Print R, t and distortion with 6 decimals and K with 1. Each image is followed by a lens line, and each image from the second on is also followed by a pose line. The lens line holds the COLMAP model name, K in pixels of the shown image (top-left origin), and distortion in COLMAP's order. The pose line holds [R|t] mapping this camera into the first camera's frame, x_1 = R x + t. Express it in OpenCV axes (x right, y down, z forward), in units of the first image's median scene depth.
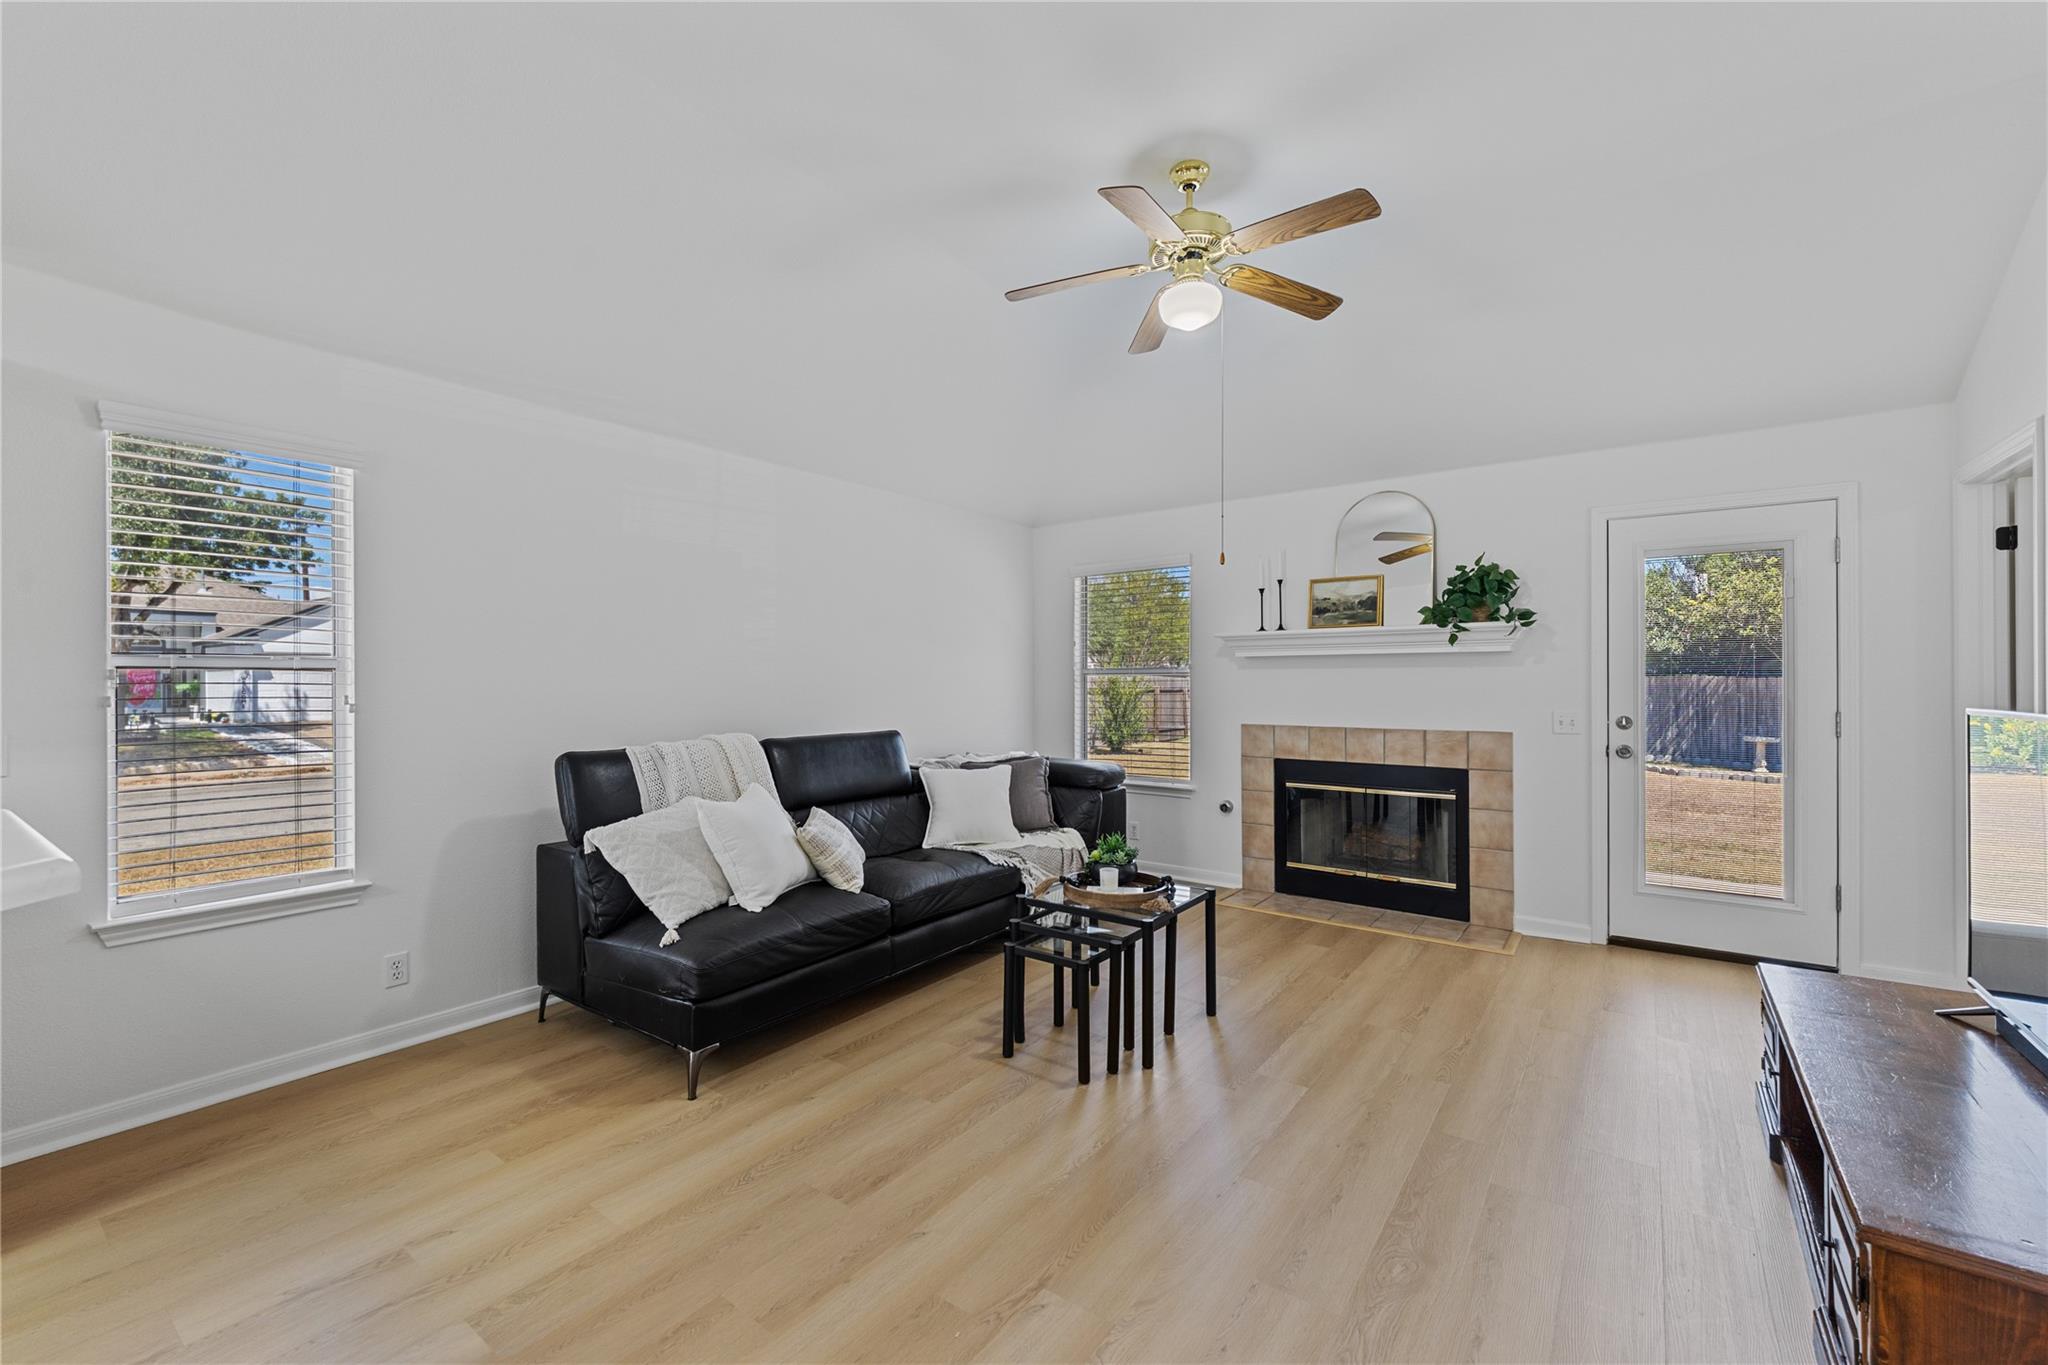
lens RADIAL K [[852.7, 0, 1010.4], [0, 852.7, 684.9], [0, 0, 1]] dist [0.007400, -0.002945]
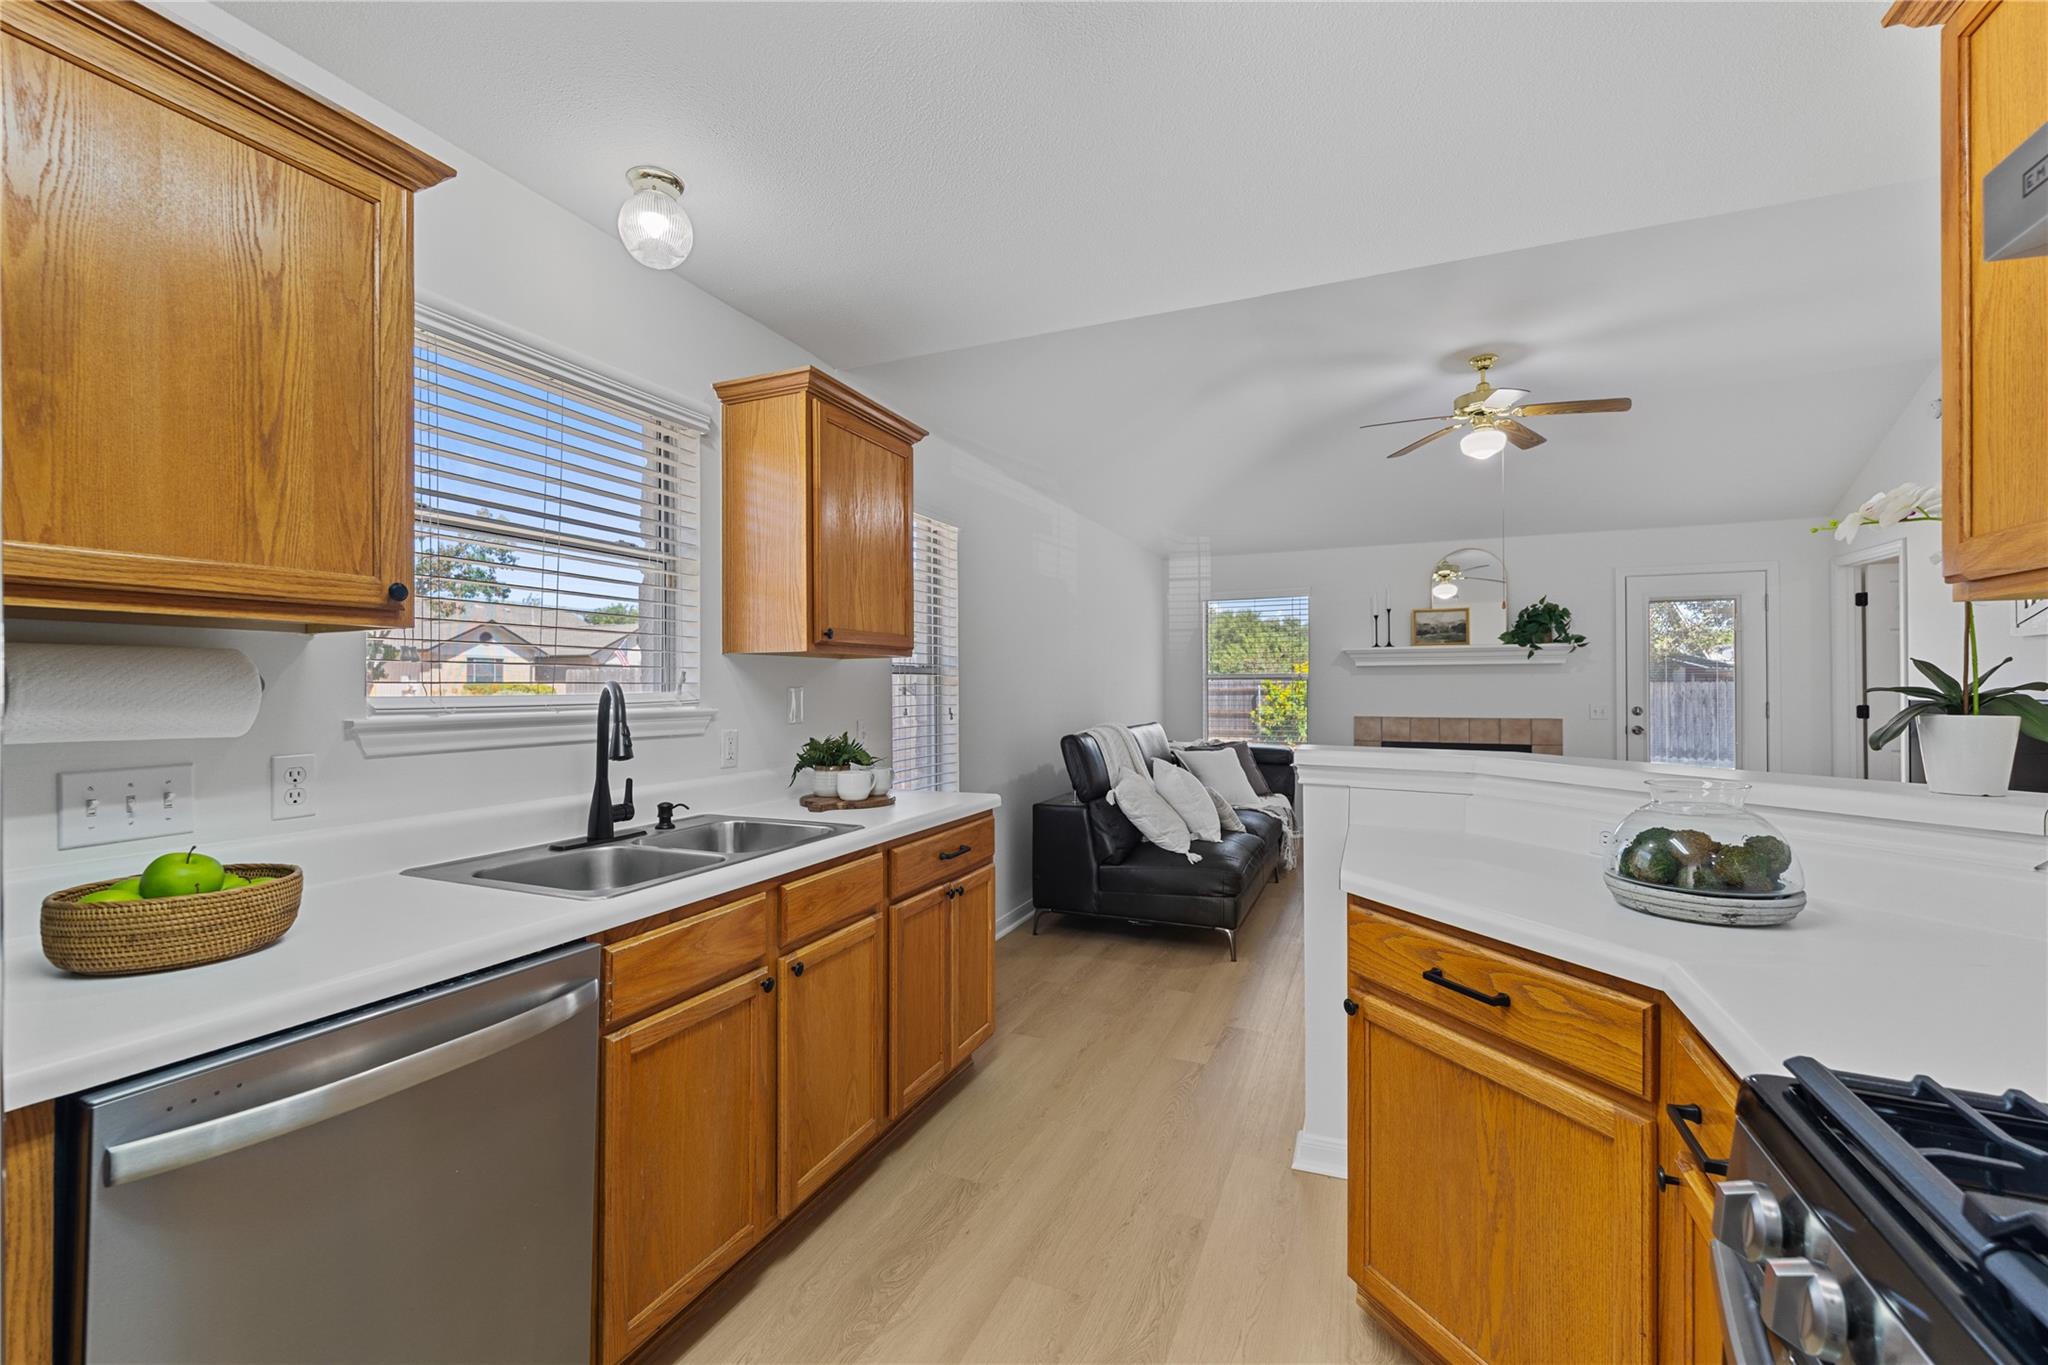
lens RADIAL K [[852.7, 0, 1009.1], [0, 852.7, 685.4], [0, 0, 1]] dist [0.007400, -0.002945]
pose [[0.977311, -0.000509, 0.211808, -0.660084], [0.001511, 0.999988, -0.004569, 0.003997], [-0.211804, 0.004786, 0.977301, -0.235722]]
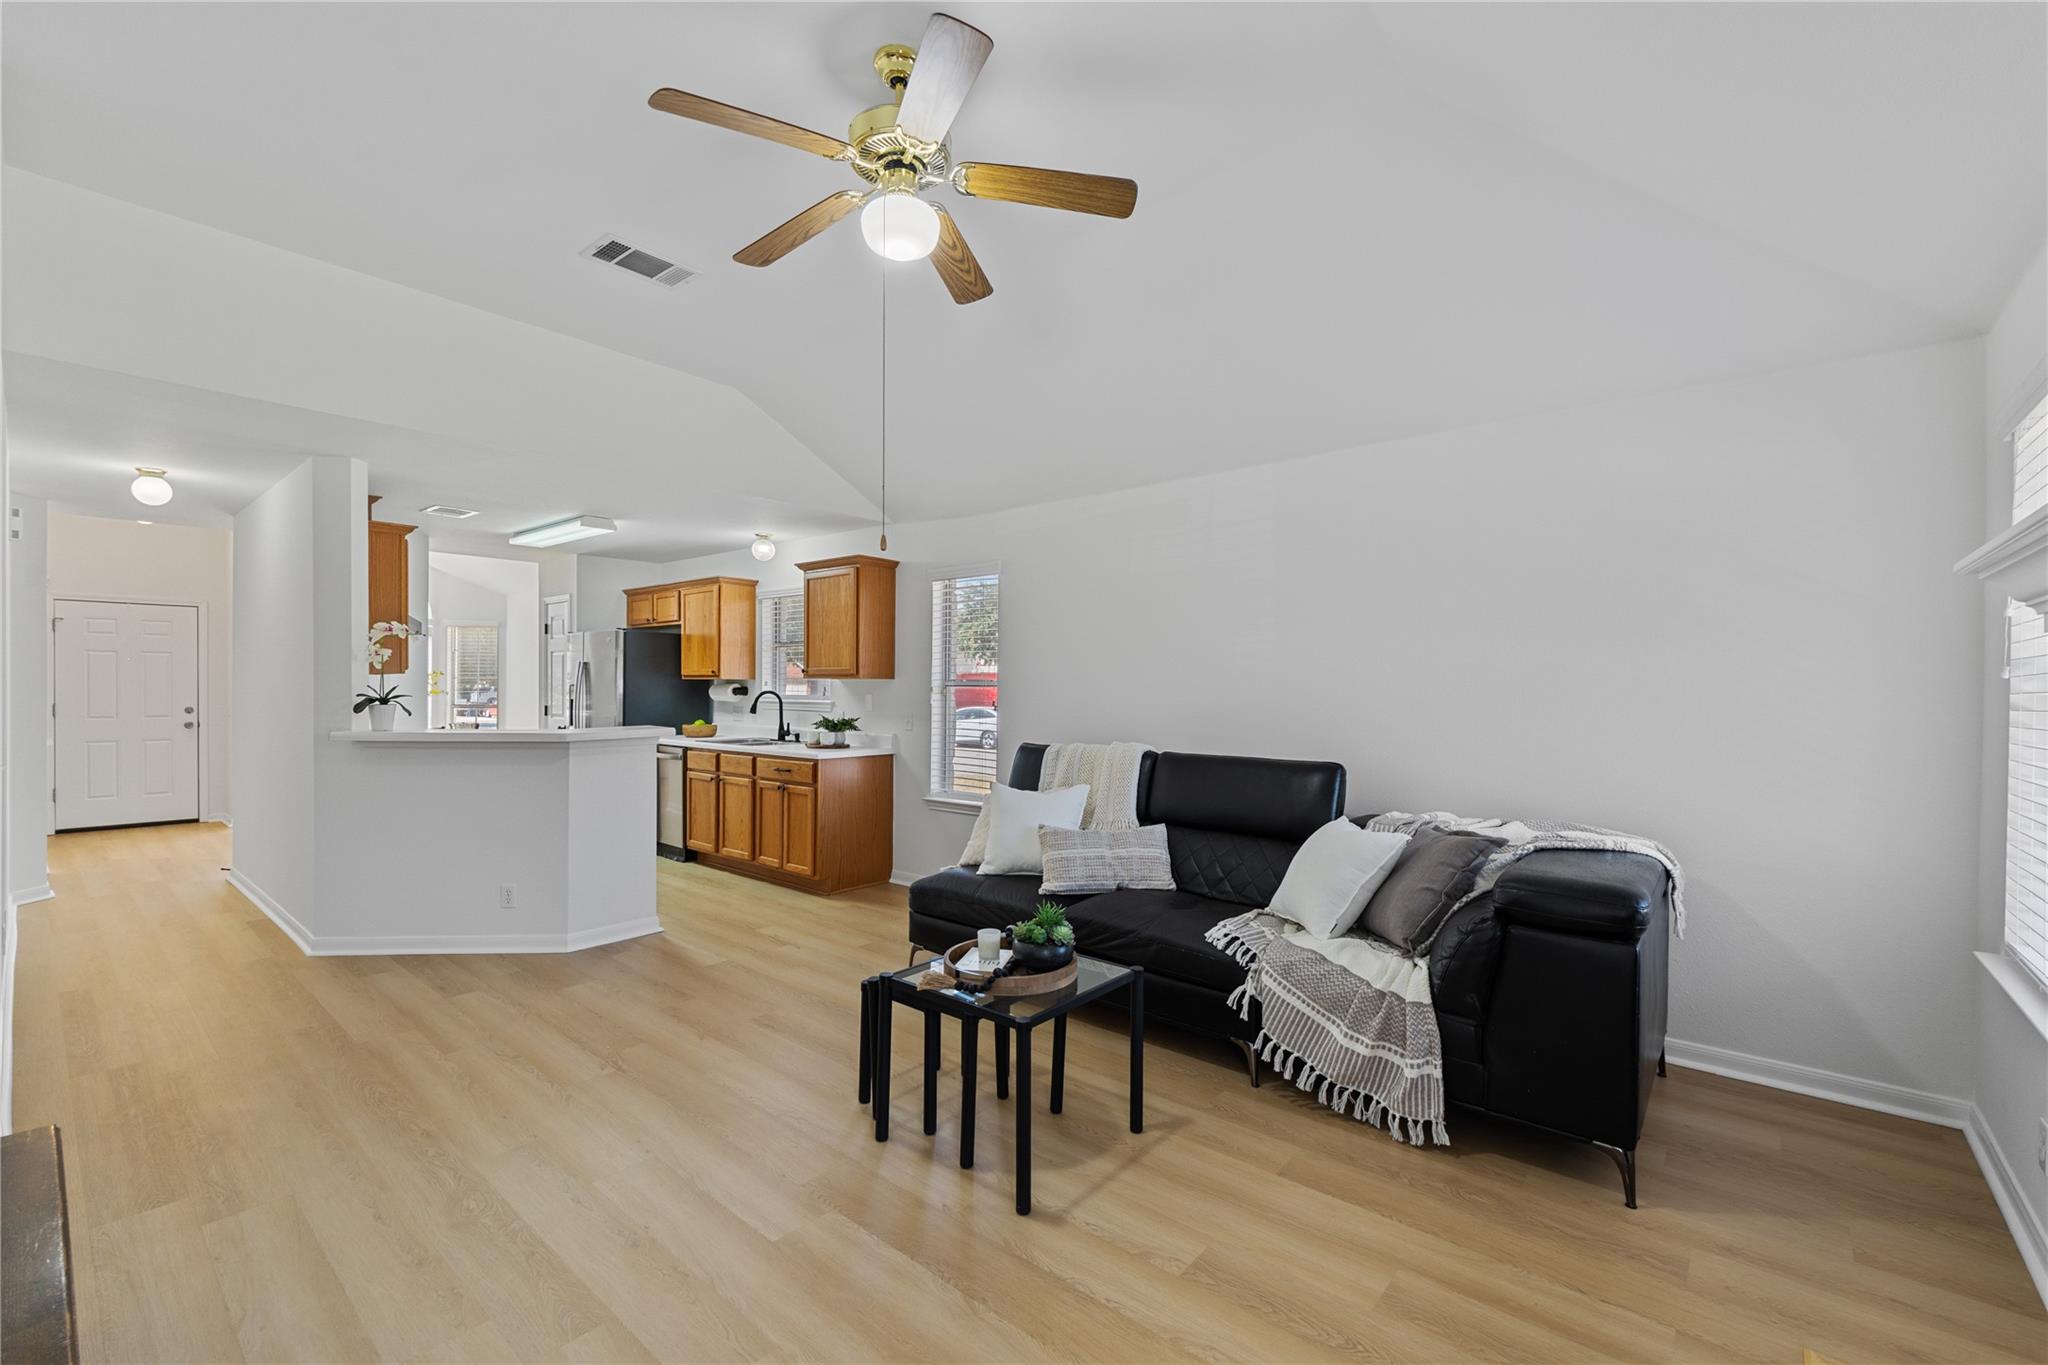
lens RADIAL K [[852.7, 0, 1019.7], [0, 852.7, 690.0], [0, 0, 1]] dist [0.007400, -0.002945]
pose [[-0.069282, 0.017815, -0.997438, 0.688311], [0.000829, 0.999841, 0.017801, -0.027542], [0.997597, 0.000407, -0.069286, 0.798790]]
